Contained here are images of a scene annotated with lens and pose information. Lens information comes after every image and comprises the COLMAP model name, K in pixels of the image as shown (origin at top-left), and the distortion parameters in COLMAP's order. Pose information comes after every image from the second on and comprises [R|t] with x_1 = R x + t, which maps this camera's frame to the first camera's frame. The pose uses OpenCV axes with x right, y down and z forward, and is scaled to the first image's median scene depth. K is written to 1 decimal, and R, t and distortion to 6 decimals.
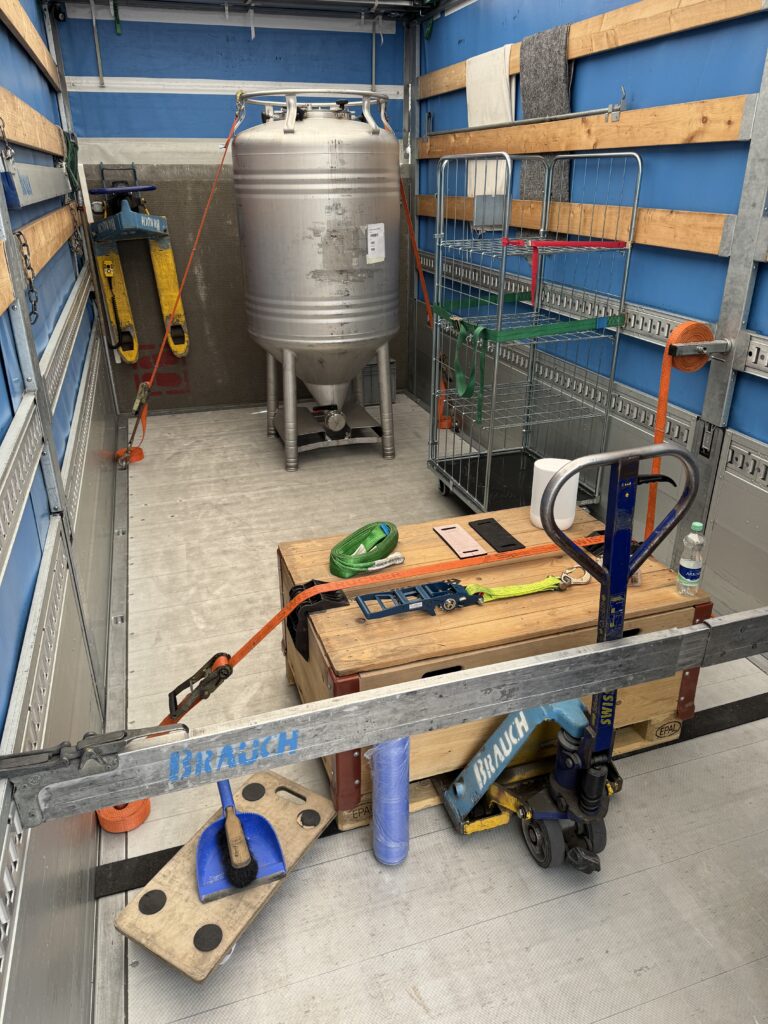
lens RADIAL K [[736.6, 0, 384.0], [0, 736.6, 512.0], [0, 0, 1]] dist [0.070735, -0.097408]
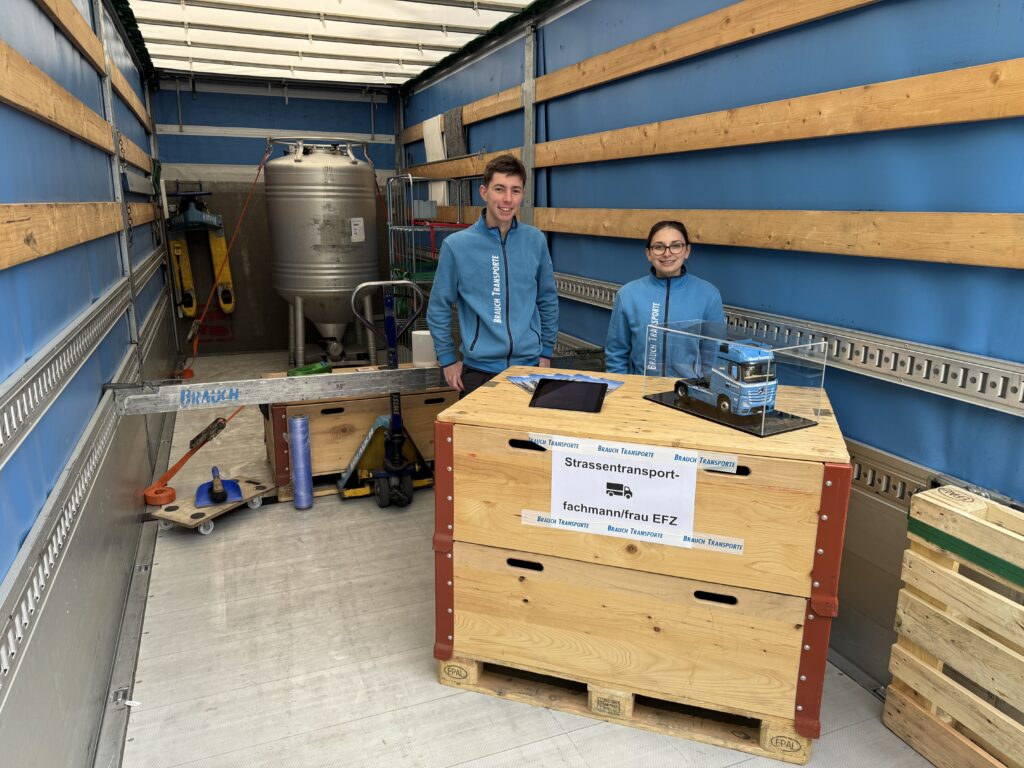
lens RADIAL K [[727.5, 0, 512.0], [0, 727.5, 384.0], [0, 0, 1]] dist [0.118604, -0.222873]
pose [[0.997145, -0.004198, 0.075392, 0.189556], [0.018267, 0.982206, -0.186915, 0.240485], [-0.073266, 0.187758, 0.979479, -0.450216]]
